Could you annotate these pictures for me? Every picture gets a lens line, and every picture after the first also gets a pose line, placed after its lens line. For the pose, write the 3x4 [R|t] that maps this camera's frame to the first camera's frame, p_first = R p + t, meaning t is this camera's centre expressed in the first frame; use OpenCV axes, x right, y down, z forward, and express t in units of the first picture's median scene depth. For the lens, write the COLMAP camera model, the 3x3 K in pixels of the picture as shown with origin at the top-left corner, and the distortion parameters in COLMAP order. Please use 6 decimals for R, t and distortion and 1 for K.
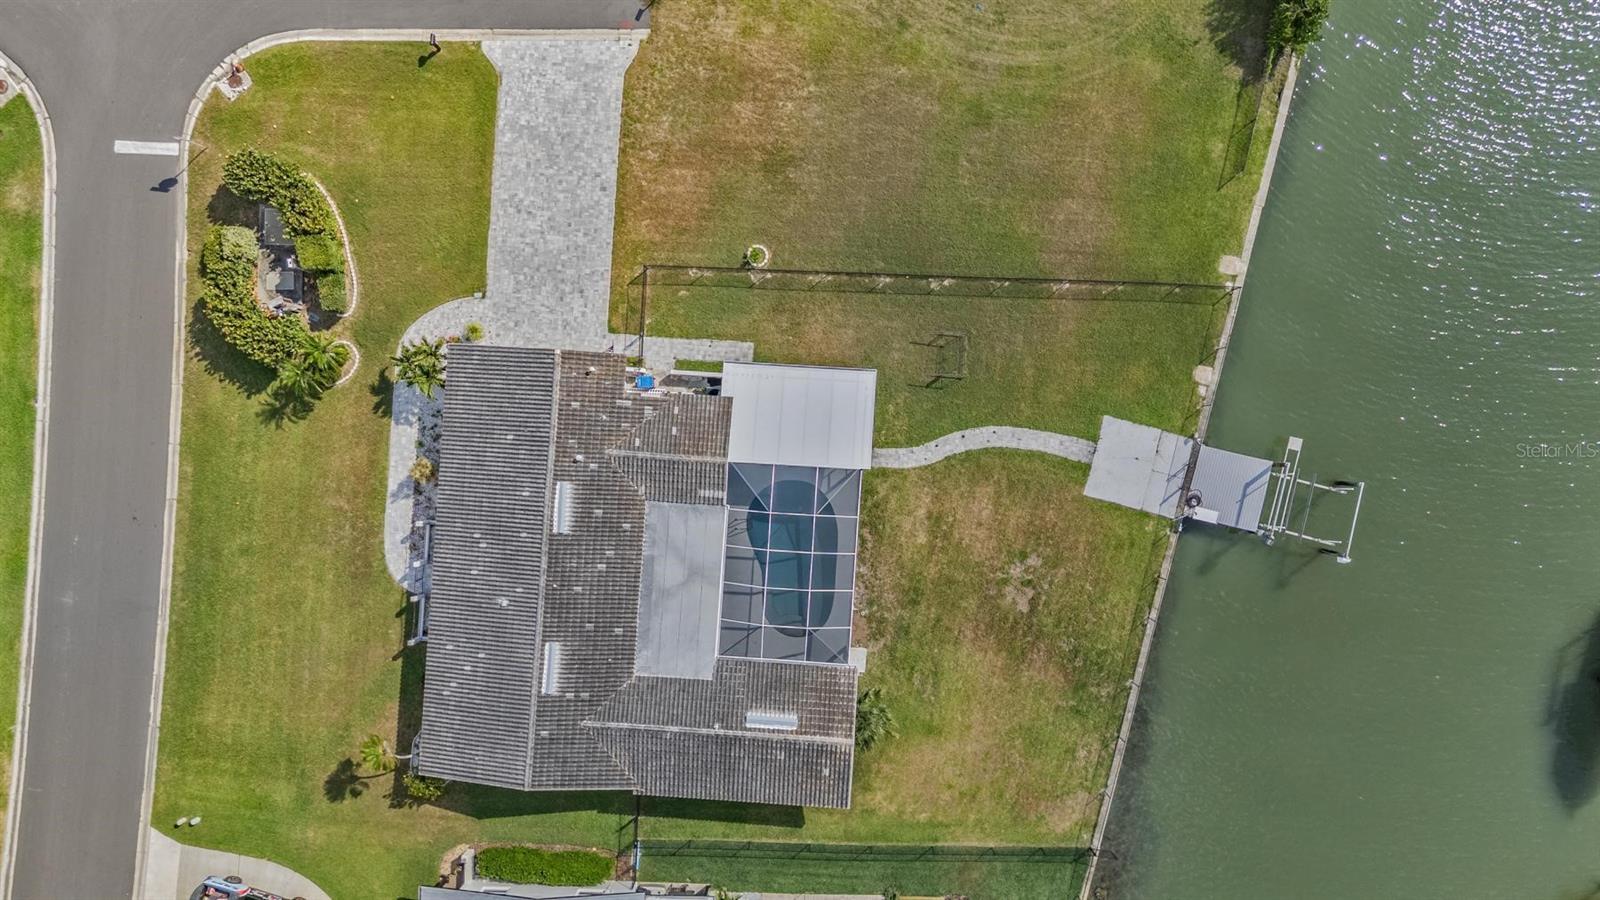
lens RADIAL K [[1151.6, 0, 792.7], [0, 1151.6, 447.9], [0, 0, 1]] dist [0.092503, -0.102149]
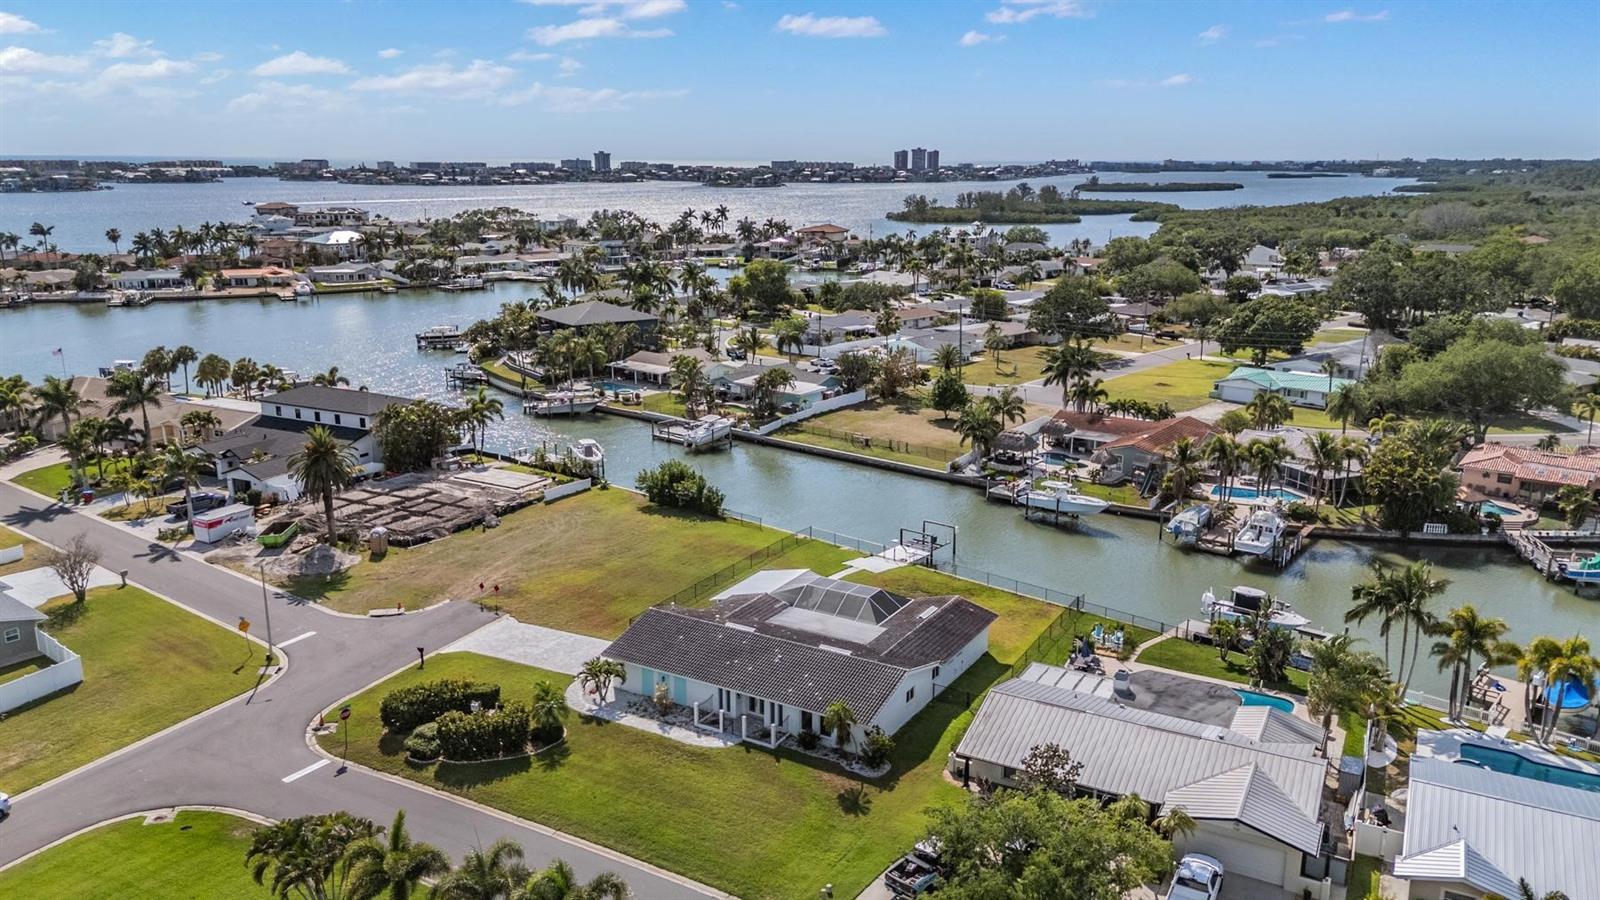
lens RADIAL K [[1151.6, 0, 792.7], [0, 1151.6, 447.9], [0, 0, 1]] dist [0.092503, -0.102149]
pose [[0.461190, -0.200416, 0.864371, -1.302223], [0.886958, 0.131229, -0.442814, 0.682855], [-0.024684, 0.970882, 0.238282, 0.381776]]
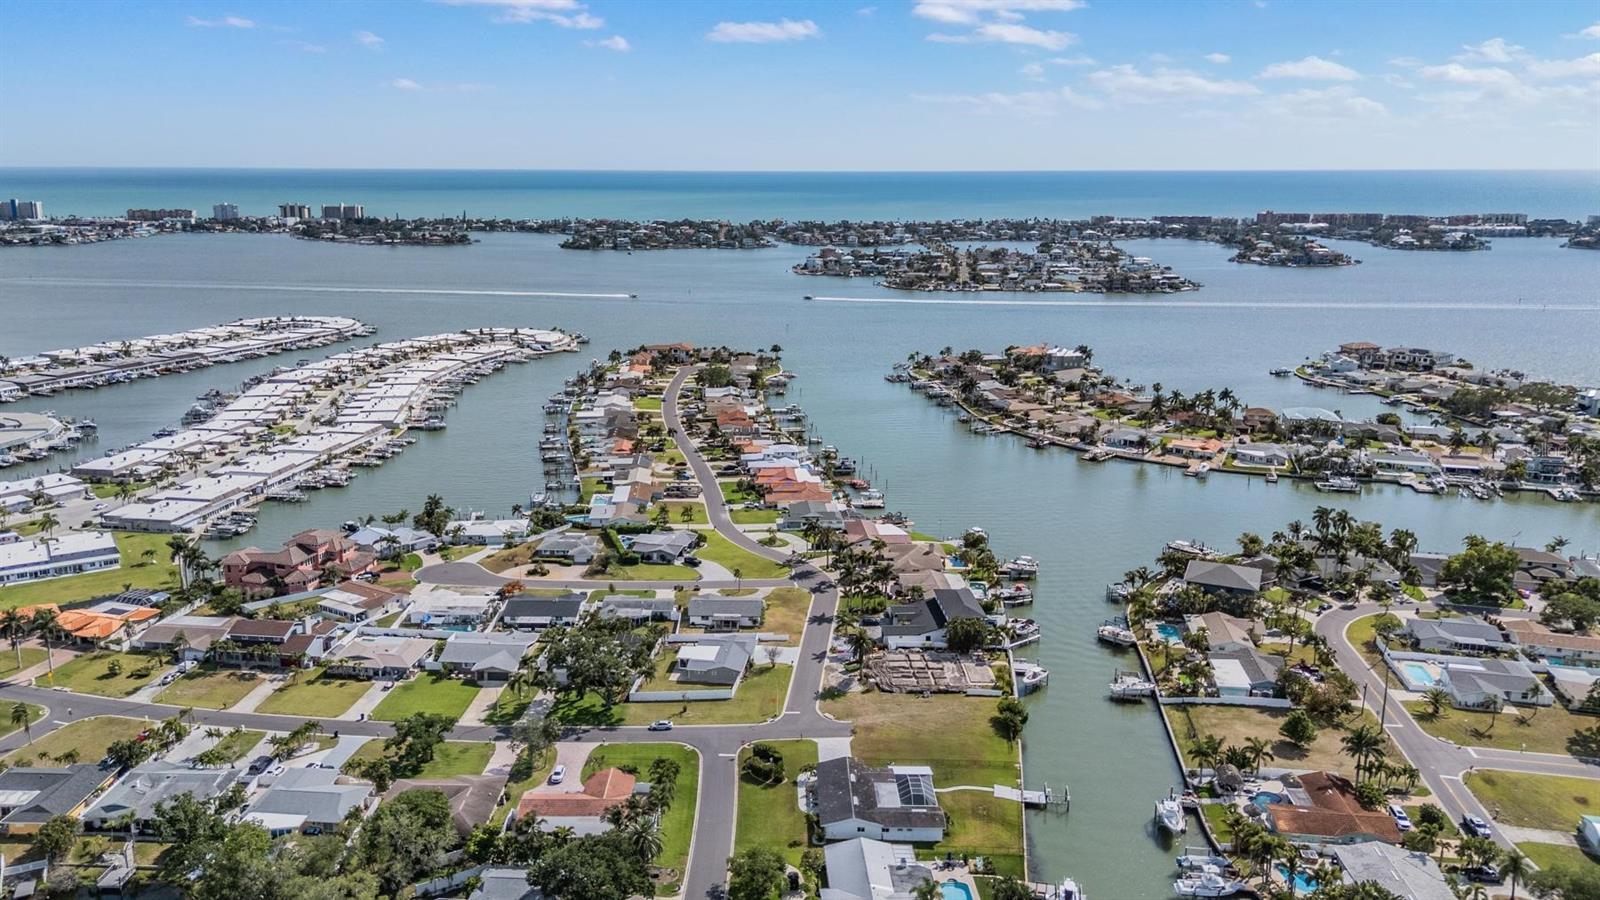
lens RADIAL K [[1151.6, 0, 792.7], [0, 1151.6, 447.9], [0, 0, 1]] dist [0.092503, -0.102149]
pose [[0.997647, 0.006133, 0.068282, -0.603943], [0.064694, 0.245409, -0.967259, 3.133230], [-0.022690, 0.969400, 0.244435, -0.872620]]
